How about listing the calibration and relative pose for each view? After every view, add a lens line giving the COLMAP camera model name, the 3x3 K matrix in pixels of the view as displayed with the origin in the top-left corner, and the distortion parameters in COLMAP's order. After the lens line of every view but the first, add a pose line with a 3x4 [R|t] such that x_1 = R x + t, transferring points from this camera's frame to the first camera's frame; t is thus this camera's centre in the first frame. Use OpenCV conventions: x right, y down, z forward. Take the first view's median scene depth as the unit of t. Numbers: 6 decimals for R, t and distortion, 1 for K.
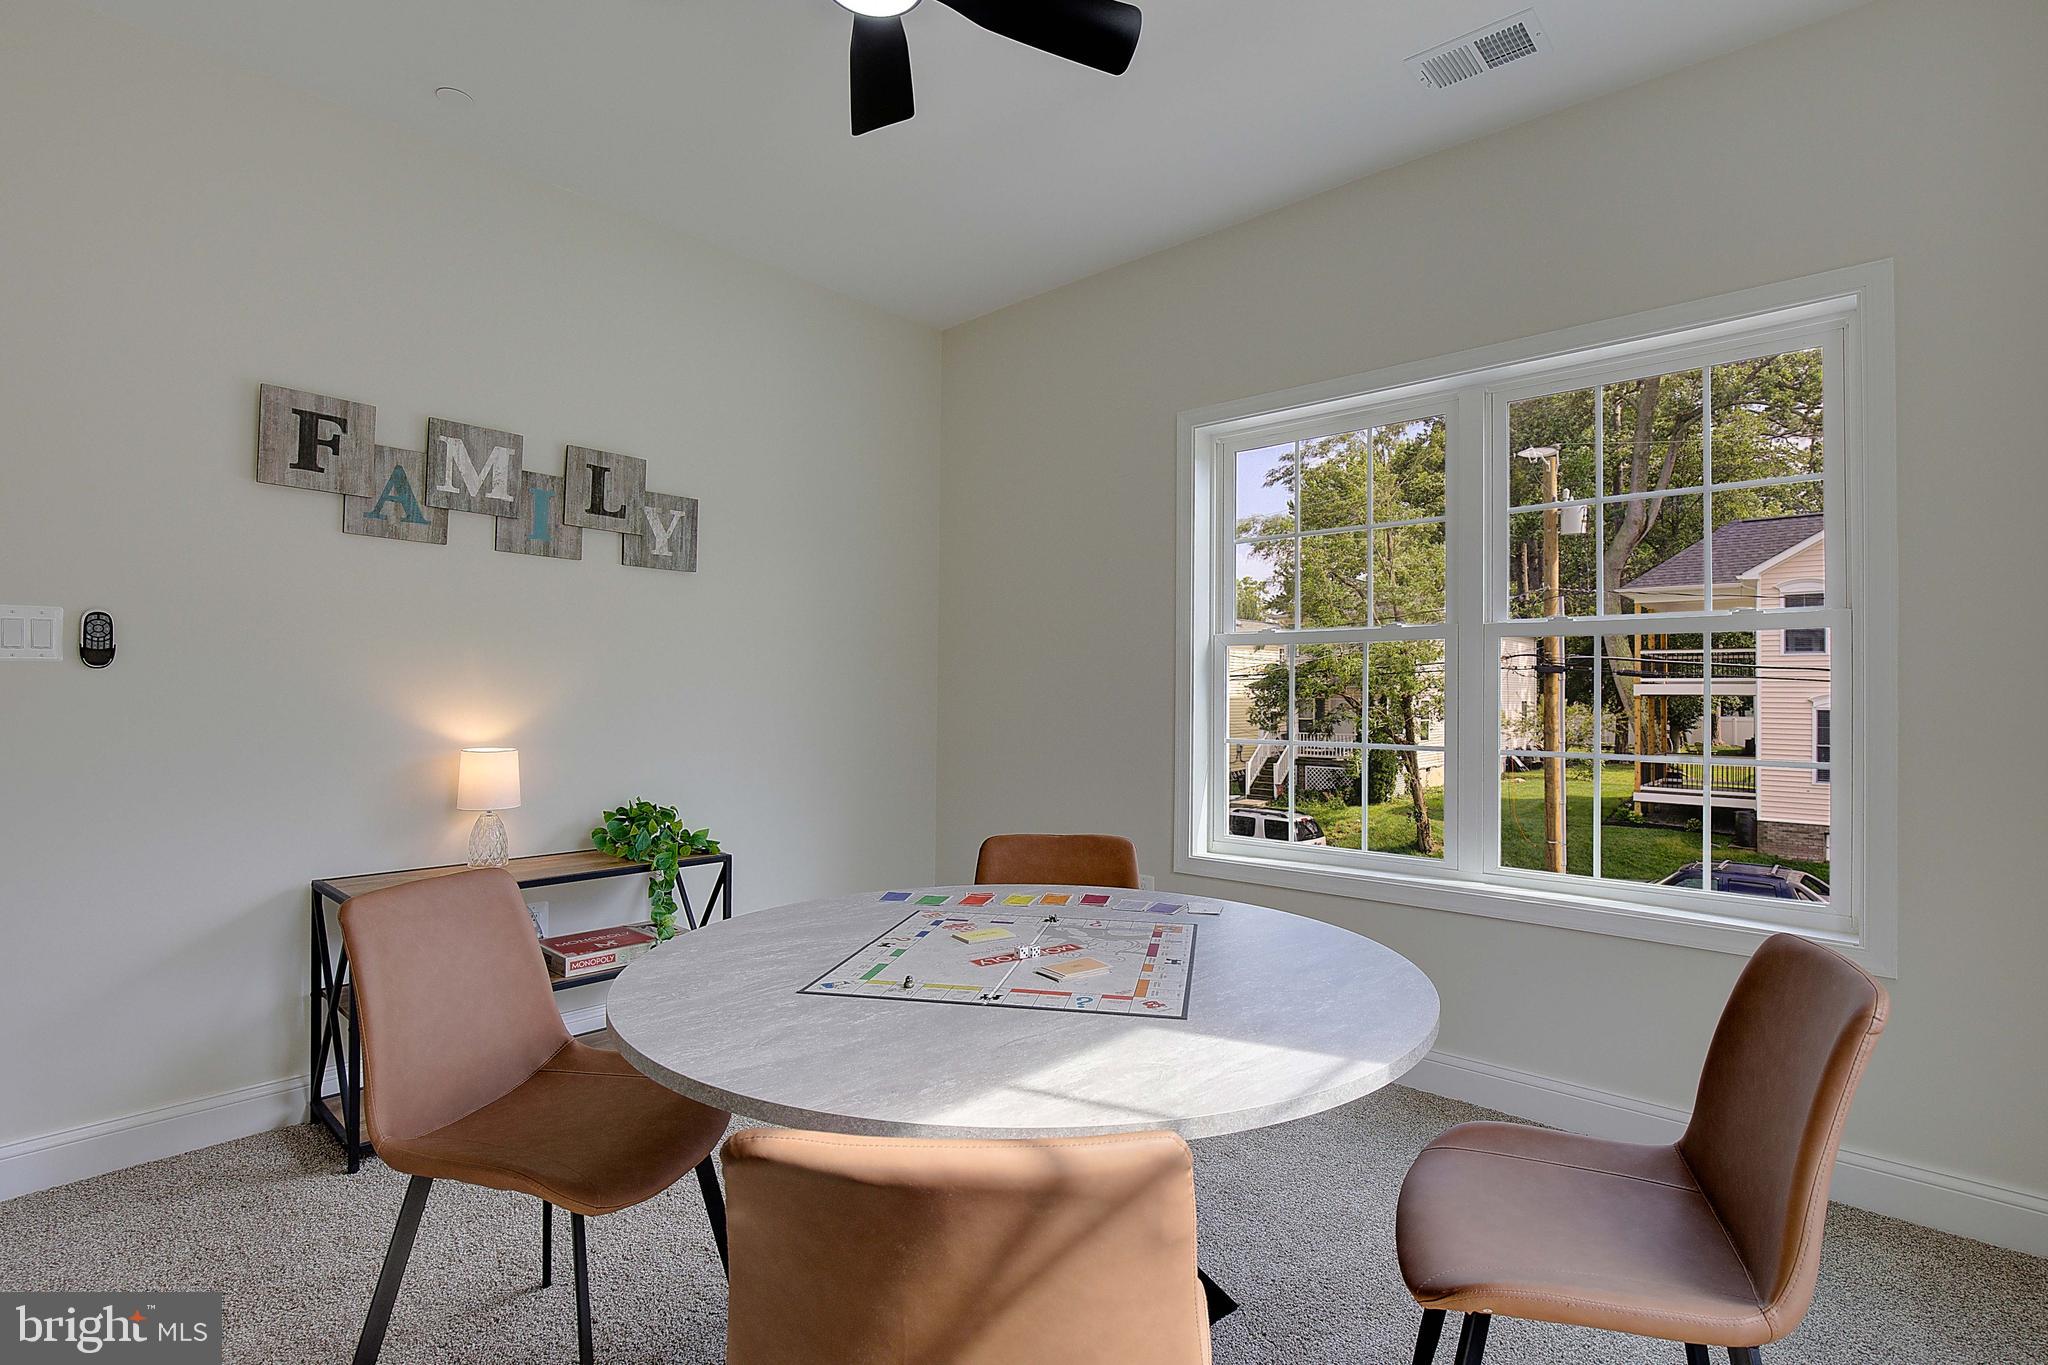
lens RADIAL K [[977.1, 0, 1025.2], [0, 977.1, 669.8], [0, 0, 1]] dist [-0.001728, 0.000270]
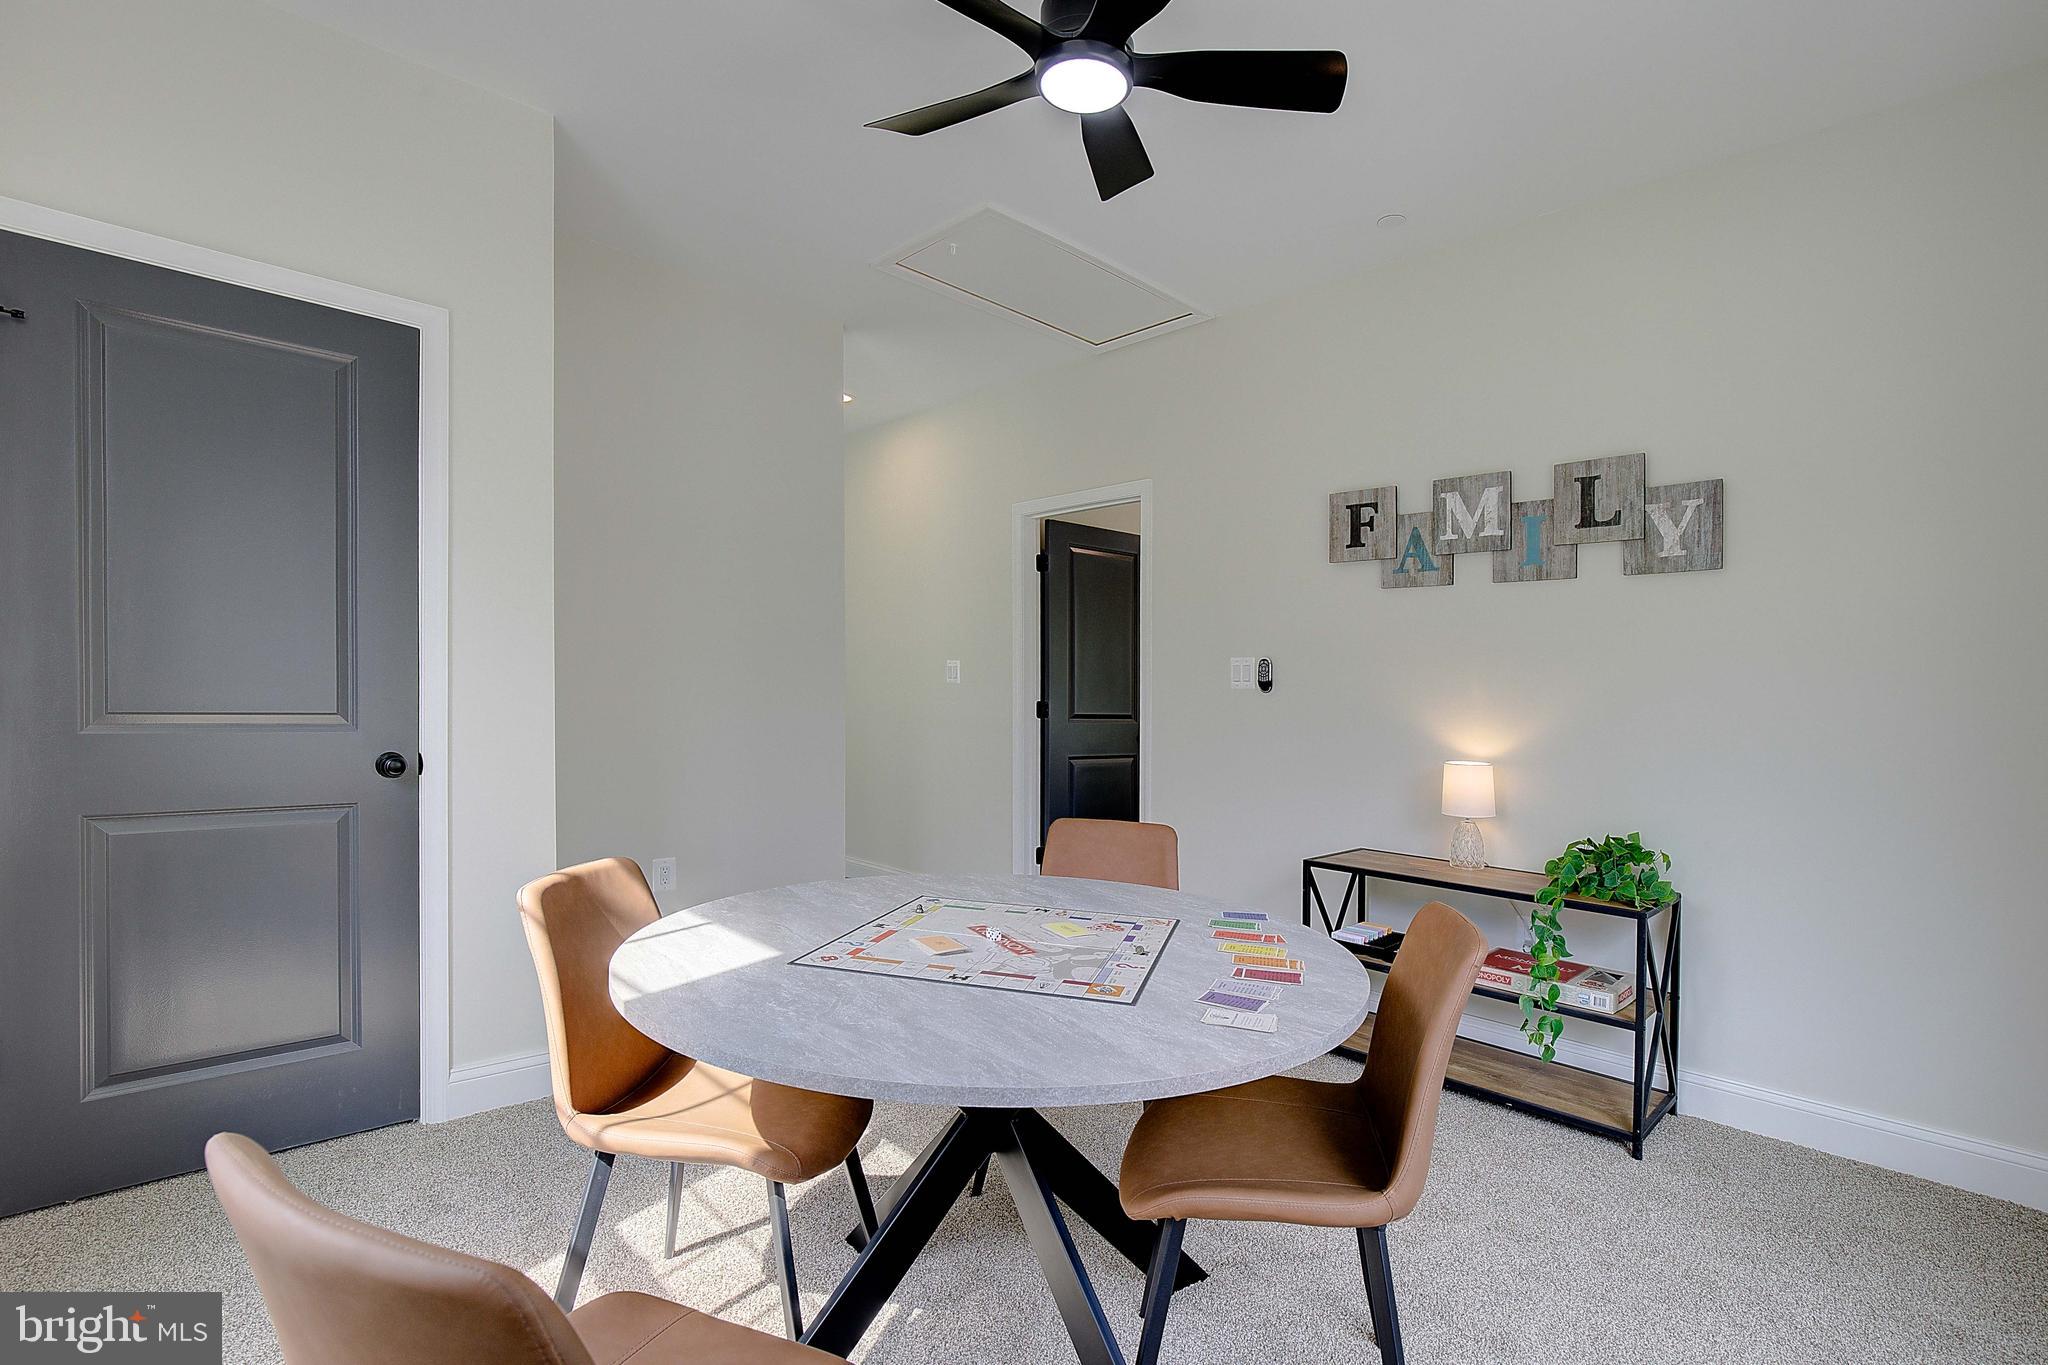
lens RADIAL K [[925.4, 0, 1047.3], [0, 925.4, 713.7], [0, 0, 1]] dist [-0.020924, 0.000091]
pose [[-0.059147, 0.010375, -0.998195, 0.524155], [-0.004012, 0.999935, 0.010631, 0.015717], [0.998241, 0.004634, -0.059101, 0.570773]]
